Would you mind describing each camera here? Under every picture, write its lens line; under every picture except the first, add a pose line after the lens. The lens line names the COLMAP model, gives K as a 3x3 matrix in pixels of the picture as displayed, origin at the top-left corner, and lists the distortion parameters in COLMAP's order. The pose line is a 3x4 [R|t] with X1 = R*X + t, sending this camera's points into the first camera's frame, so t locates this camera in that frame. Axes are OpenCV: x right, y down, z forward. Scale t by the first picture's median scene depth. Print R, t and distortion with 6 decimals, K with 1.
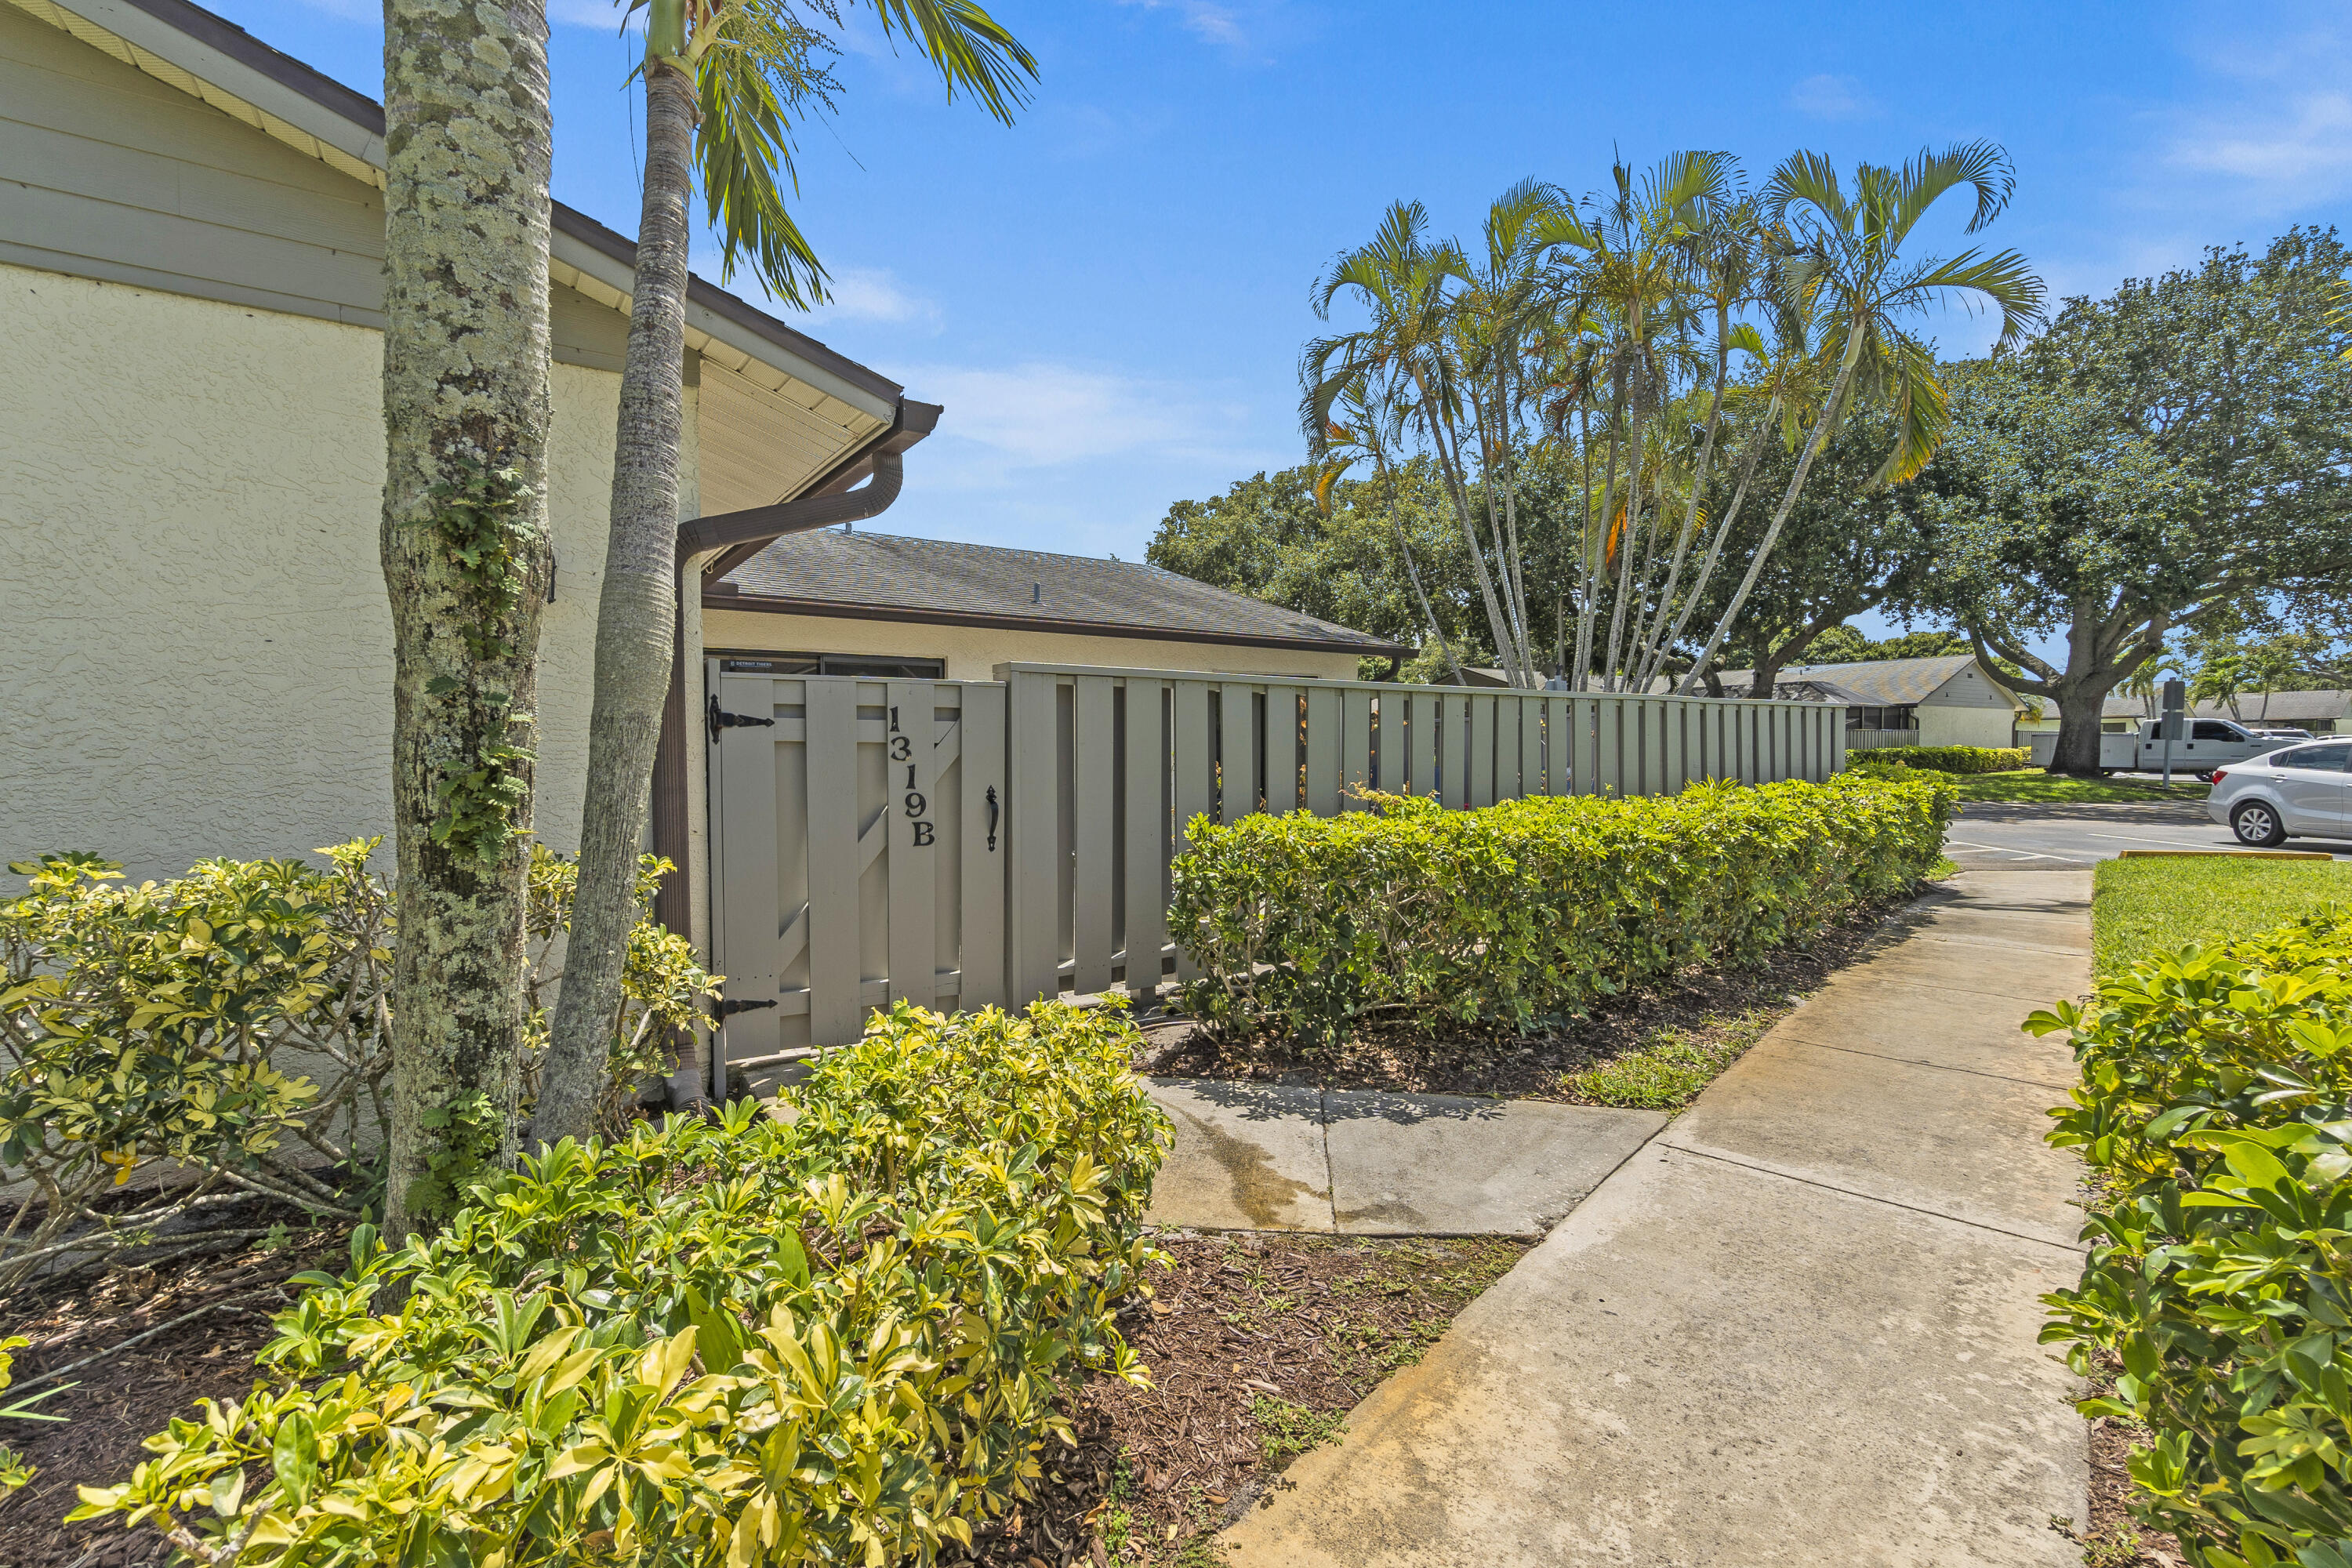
lens RADIAL K [[1027.0, 0, 1174.8], [0, 1027.0, 772.5], [0, 0, 1]] dist [-0.000894, 0.000069]
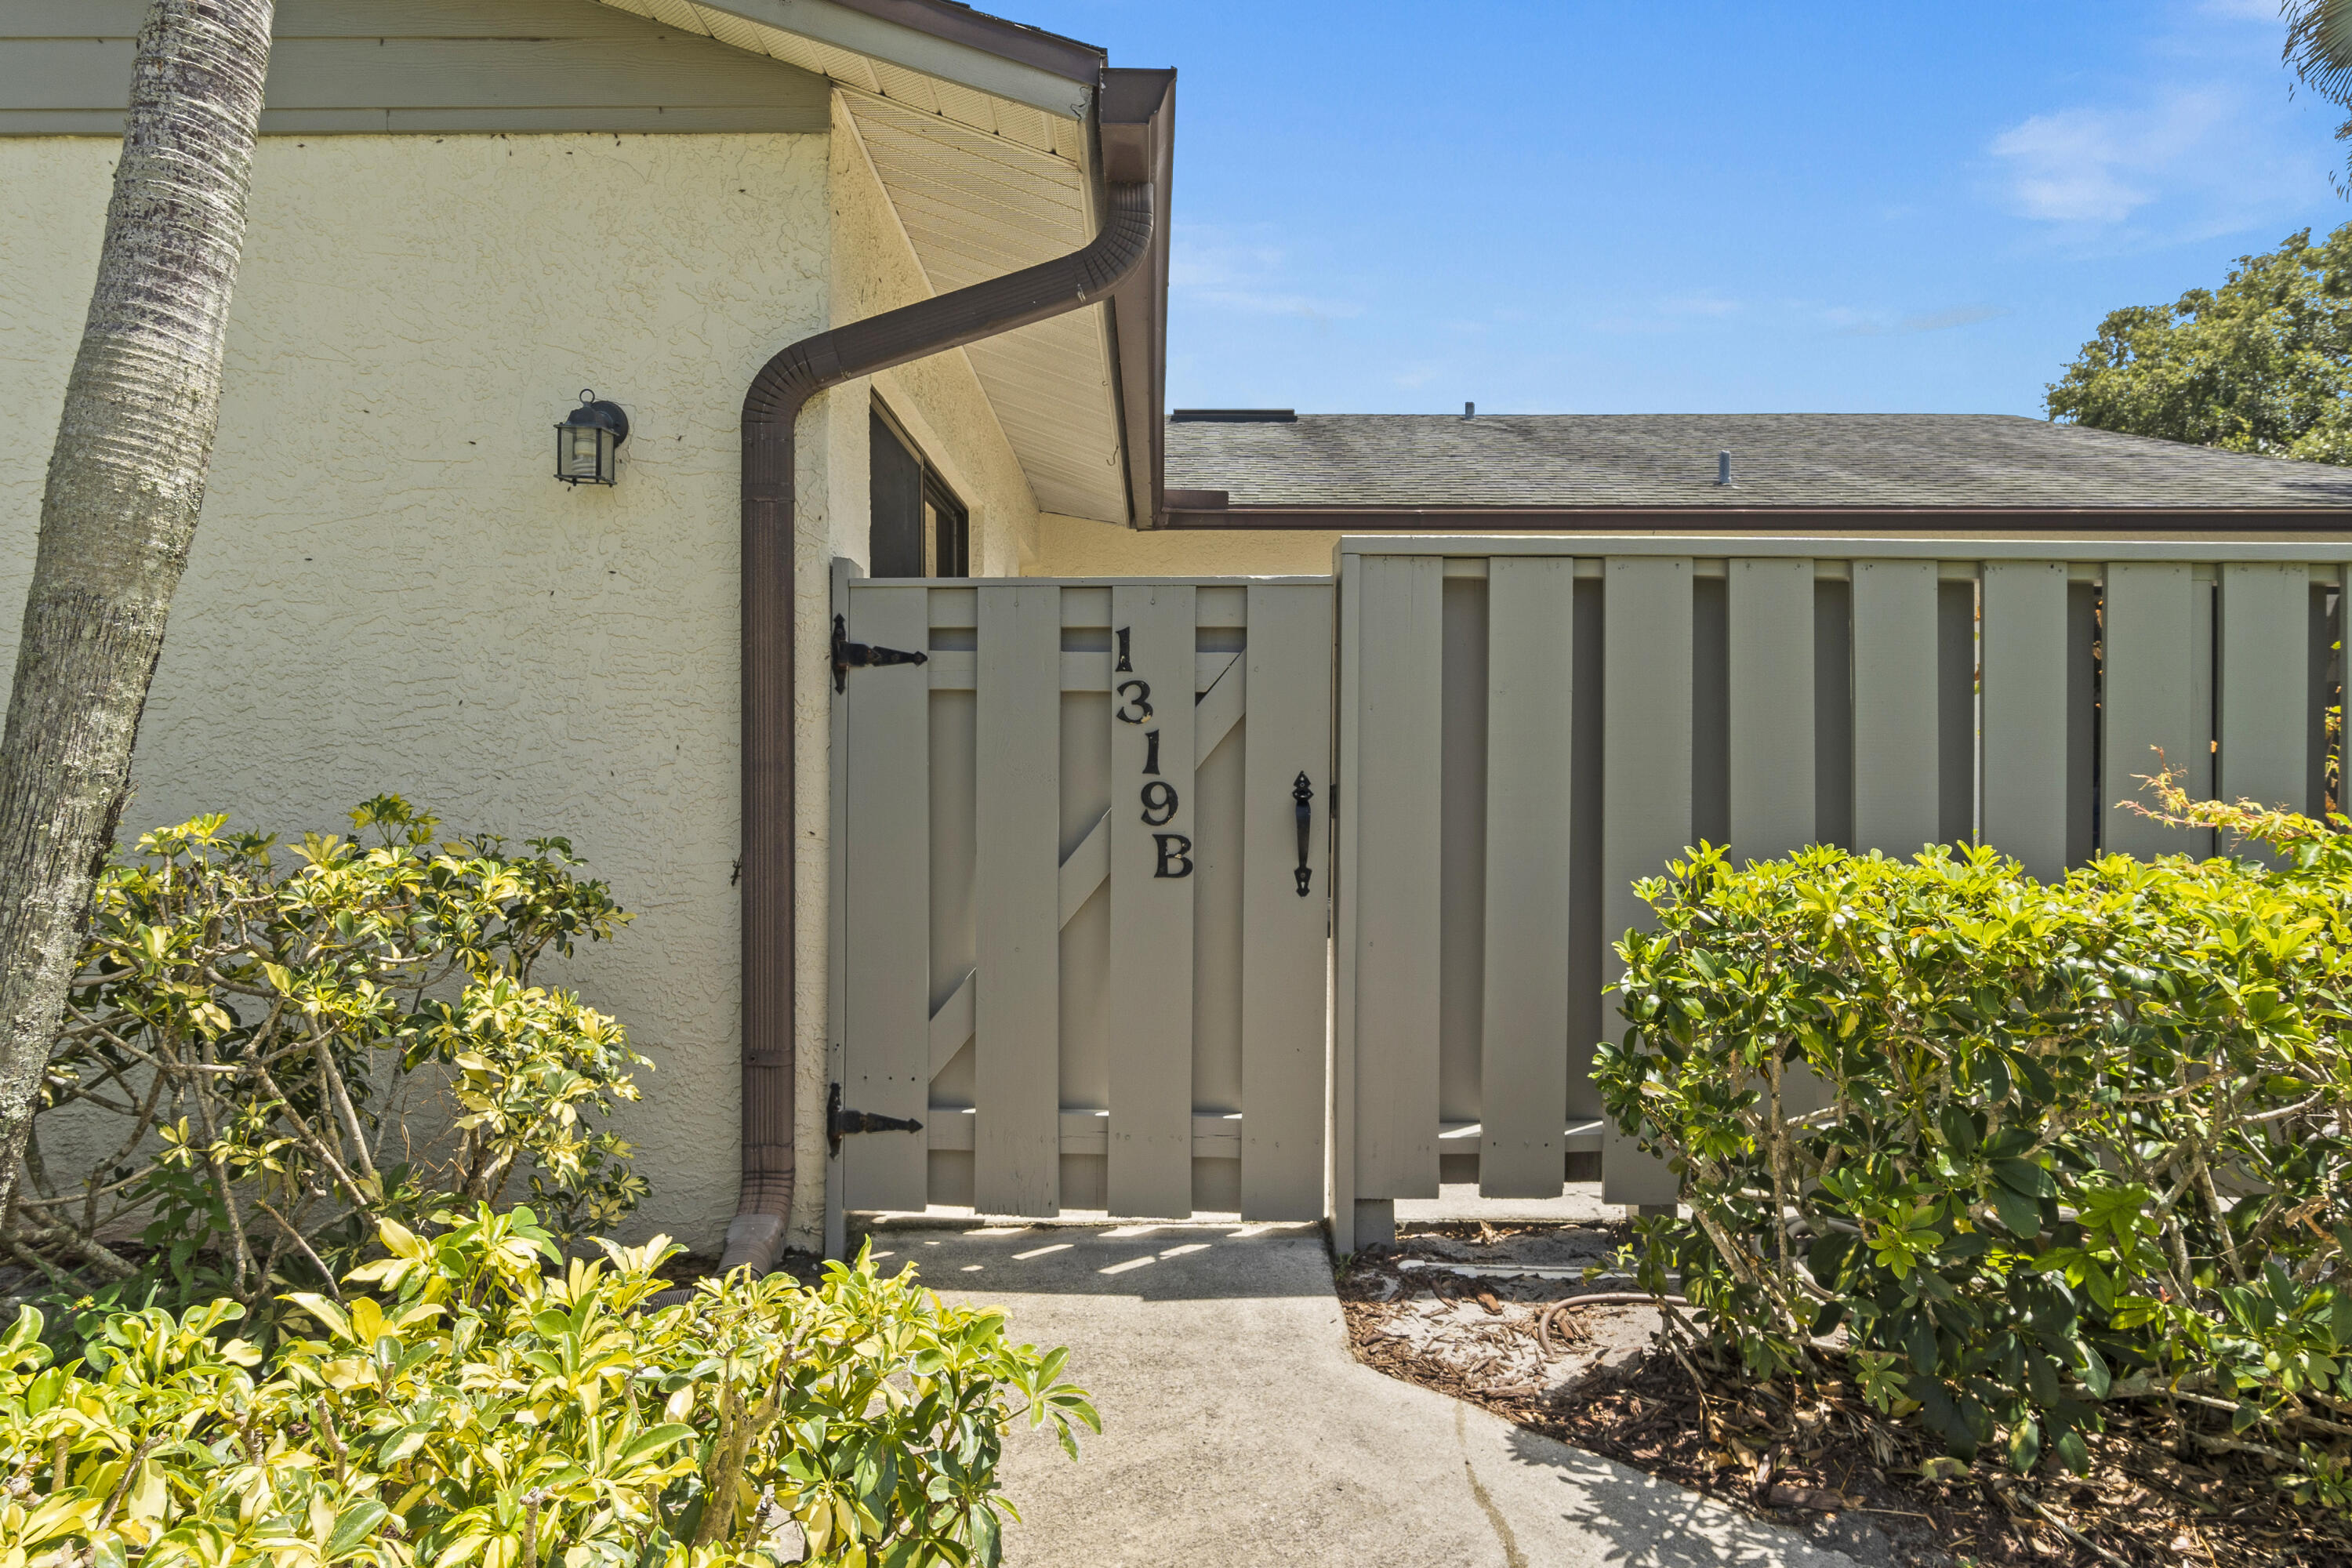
lens RADIAL K [[1412.3, 0, 1175.8], [0, 1412.3, 736.6], [0, 0, 1]] dist [0.001631, -0.002393]
pose [[0.817950, 0.001828, -0.575286, 0.196614], [-0.017960, 0.999589, -0.022360, 0.012705], [0.575008, 0.028621, 0.817647, 0.383875]]
